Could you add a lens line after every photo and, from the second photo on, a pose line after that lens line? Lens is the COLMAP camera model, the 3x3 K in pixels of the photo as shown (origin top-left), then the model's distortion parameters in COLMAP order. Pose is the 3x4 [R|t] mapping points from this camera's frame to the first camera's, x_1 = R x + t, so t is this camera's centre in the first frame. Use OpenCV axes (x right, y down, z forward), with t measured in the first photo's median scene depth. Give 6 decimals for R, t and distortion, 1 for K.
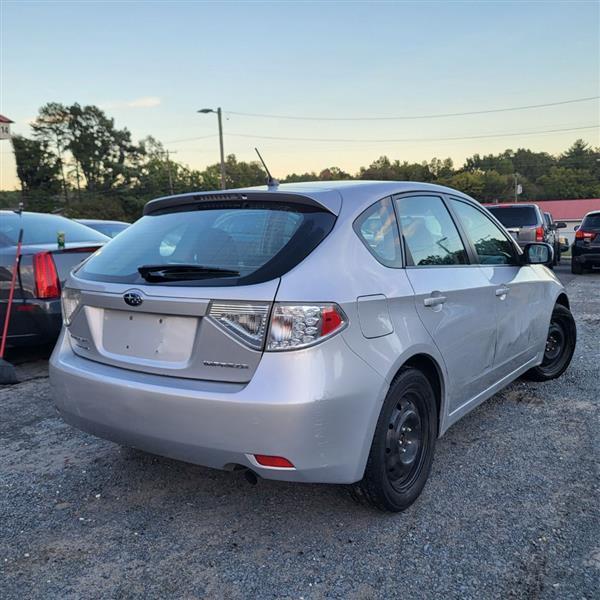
lens RADIAL K [[619.1, 0, 296.8], [0, 619.1, 300.6], [0, 0, 1]] dist [0.035642, -0.024767]
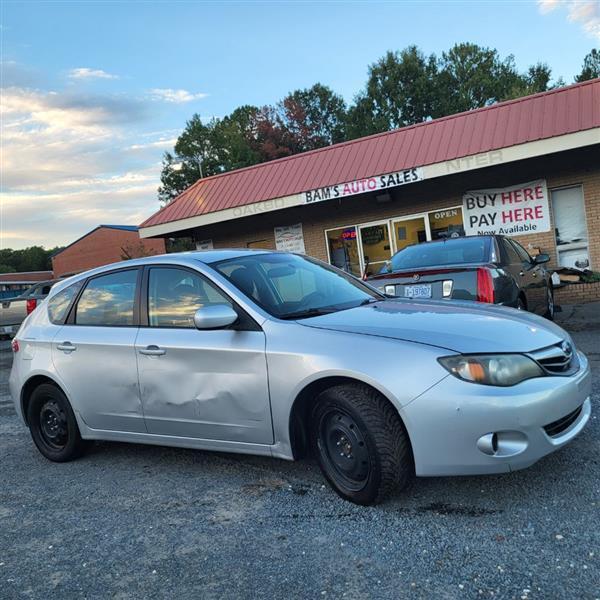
lens RADIAL K [[615.7, 0, 301.2], [0, 615.7, 305.4], [0, 0, 1]] dist [0.040214, -0.029710]
pose [[0.010320, 0.074222, -0.997188, 0.429780], [-0.005143, 0.997232, 0.074172, -0.054378], [0.999934, 0.004364, 0.010673, 0.380681]]
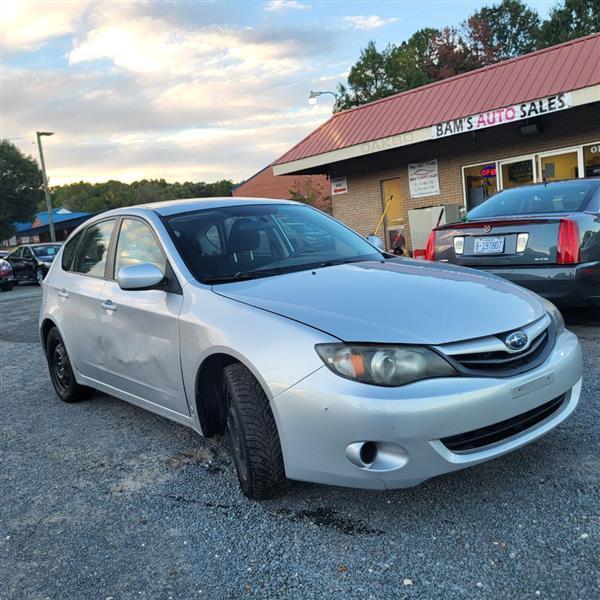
lens RADIAL K [[619.1, 0, 296.8], [0, 619.1, 300.6], [0, 0, 1]] dist [0.035642, -0.024767]
pose [[-0.281934, 0.161637, -0.945720, 0.380333], [-0.015244, 0.984828, 0.172865, -0.065466], [0.959313, 0.063153, -0.275192, 0.488337]]
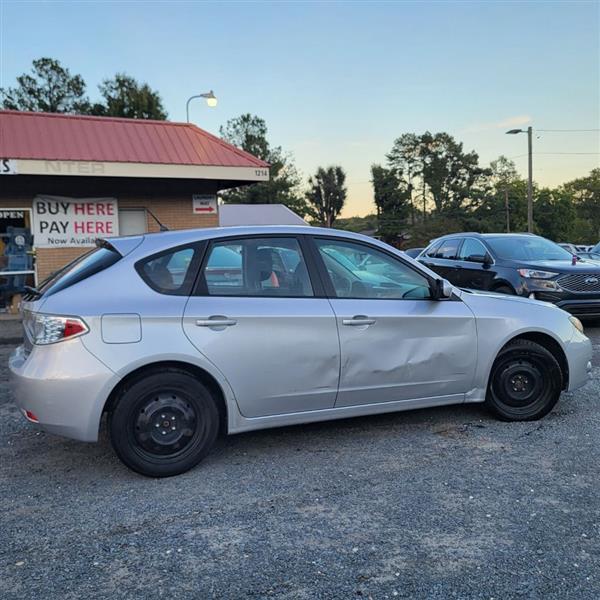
lens RADIAL K [[618.5, 0, 300.9], [0, 618.5, 301.5], [0, 0, 1]] dist [0.028383, -0.012958]
pose [[0.848386, 0.049850, -0.527026, 0.249247], [-0.066037, 0.997746, -0.011930, -0.009474], [0.525244, 0.044925, 0.849765, 0.003735]]
